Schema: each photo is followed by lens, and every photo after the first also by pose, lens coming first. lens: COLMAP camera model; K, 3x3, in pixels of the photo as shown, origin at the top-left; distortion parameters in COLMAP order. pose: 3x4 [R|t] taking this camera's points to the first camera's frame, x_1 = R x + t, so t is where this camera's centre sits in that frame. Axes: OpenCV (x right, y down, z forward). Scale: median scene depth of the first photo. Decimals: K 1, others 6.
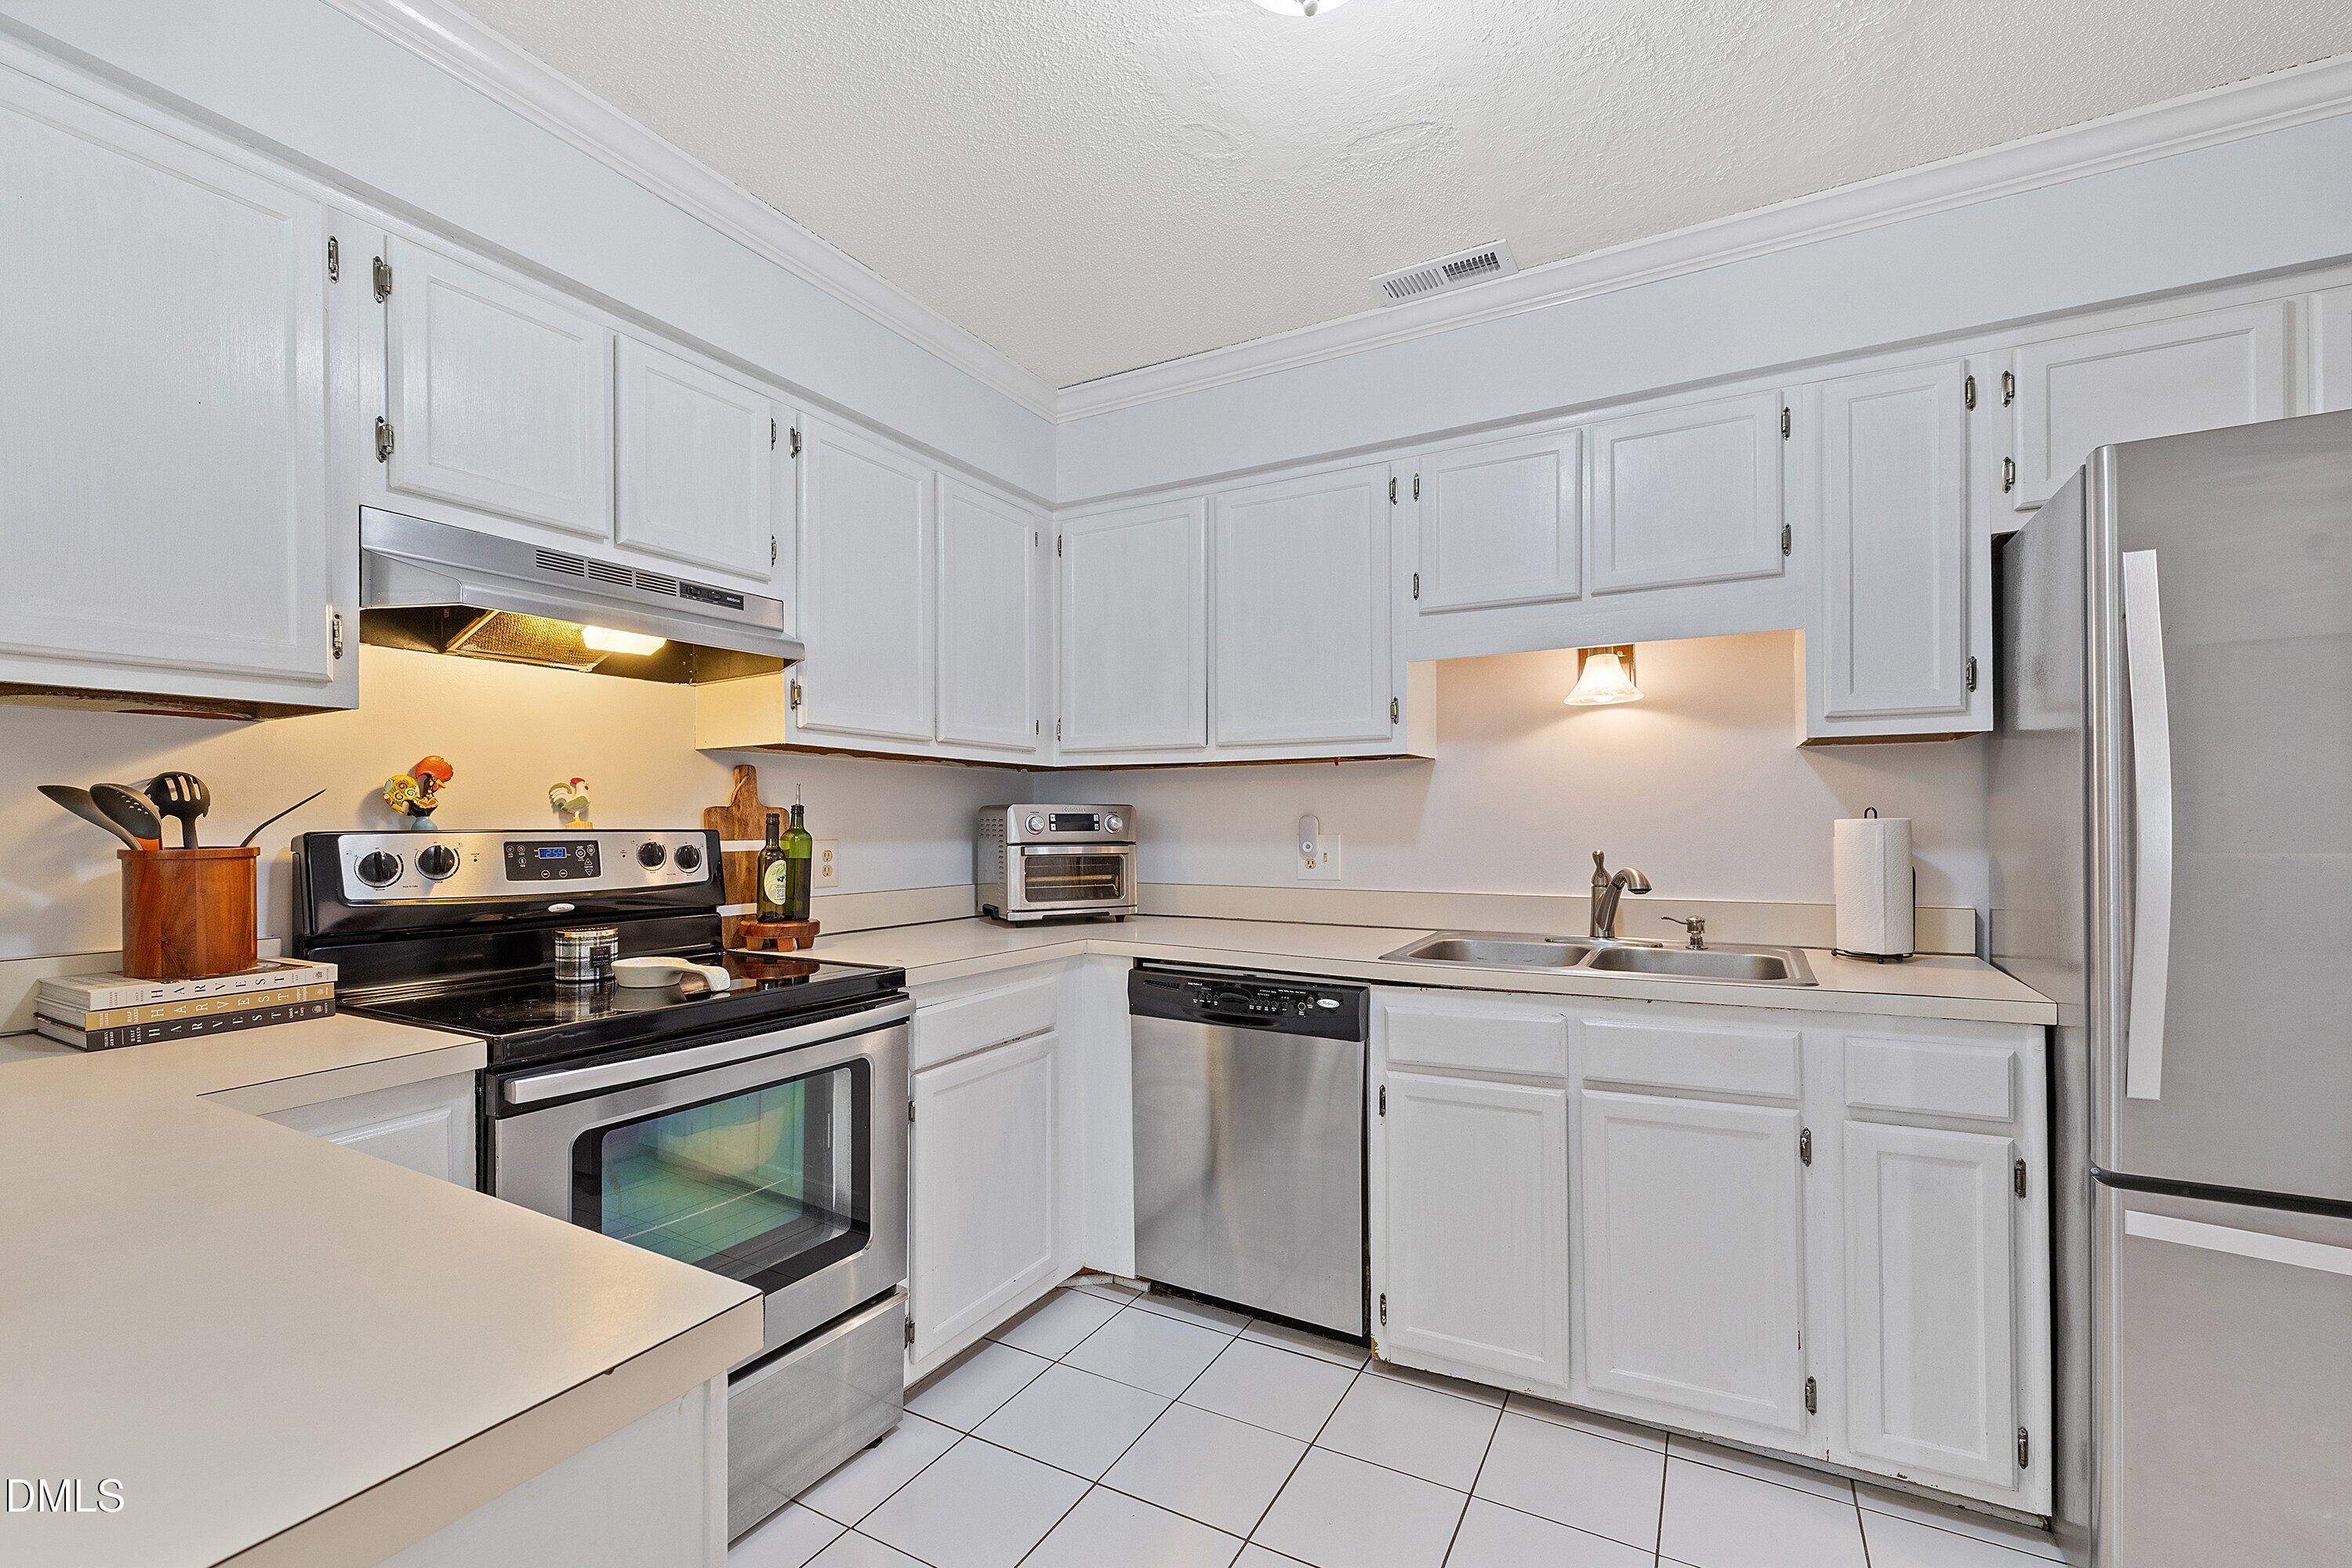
lens RADIAL K [[998.5, 0, 1168.1], [0, 998.5, 824.4], [0, 0, 1]] dist [0.000488, 0.000091]
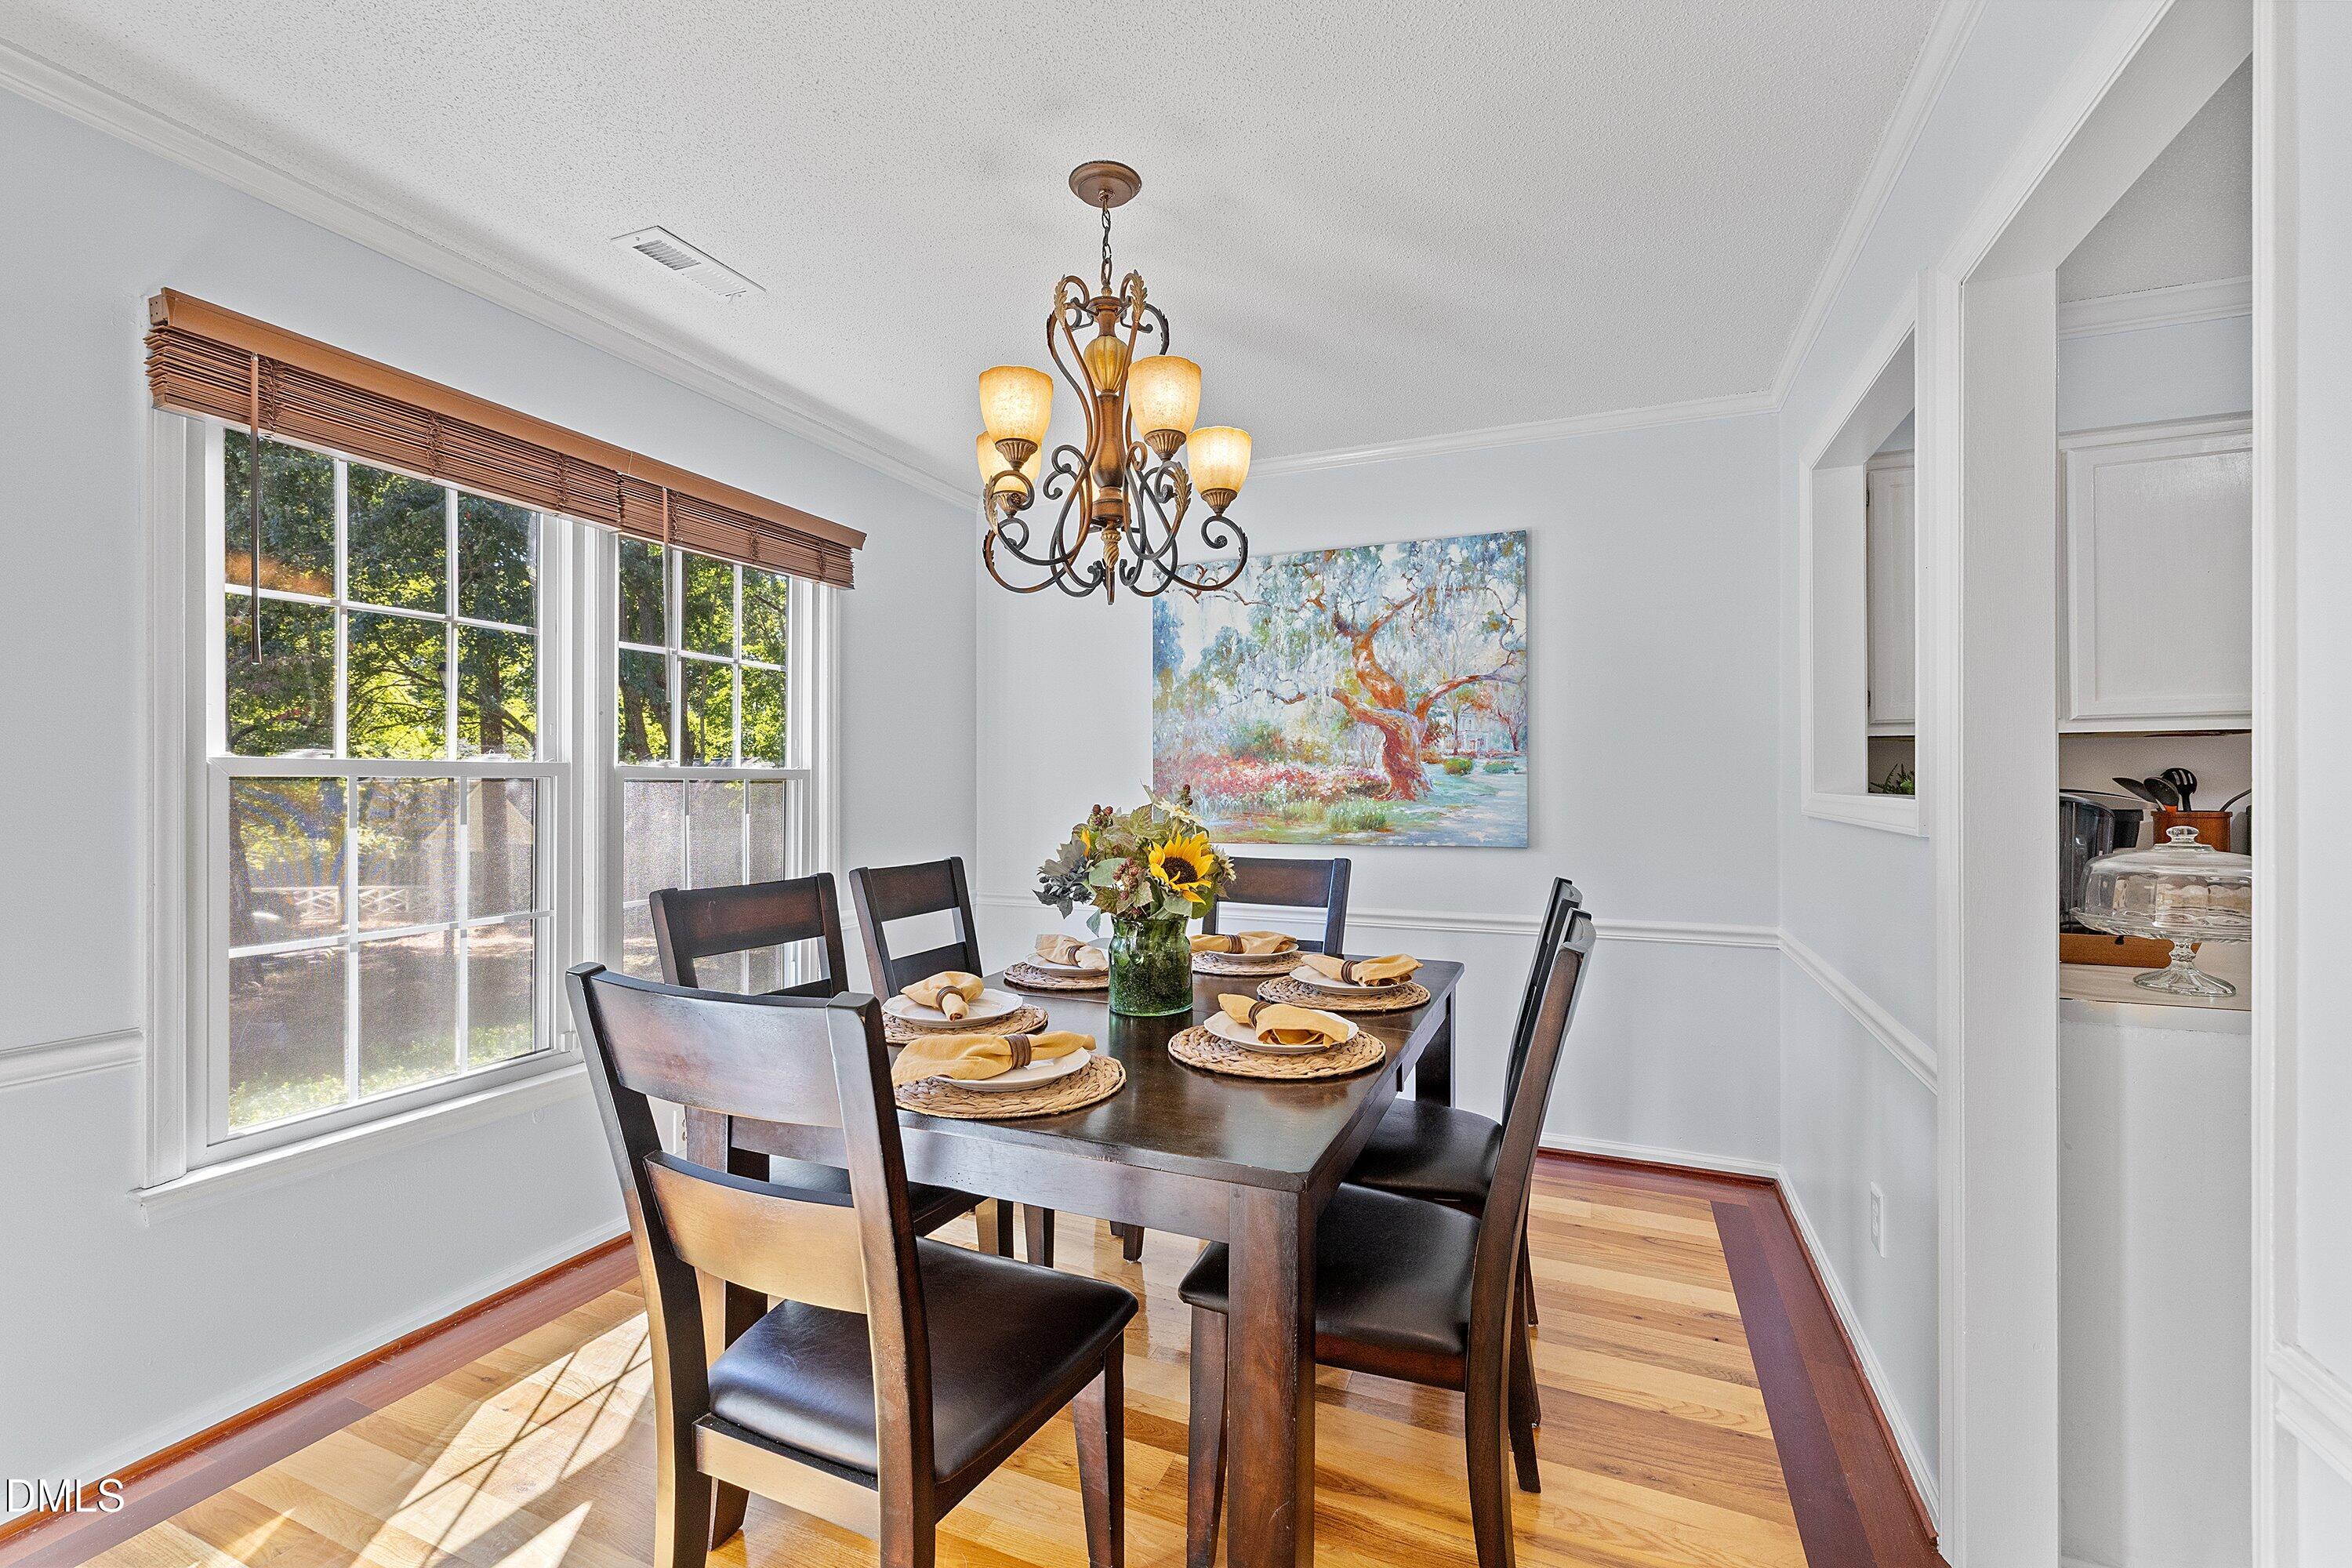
lens RADIAL K [[998.5, 0, 1178.0], [0, 998.5, 787.2], [0, 0, 1]] dist [0.000488, 0.000091]
pose [[0.103633, 0.007300, -0.994589, 0.428721], [-0.001068, 0.999973, 0.007228, -0.021444], [0.994615, 0.000313, 0.103638, -0.692248]]
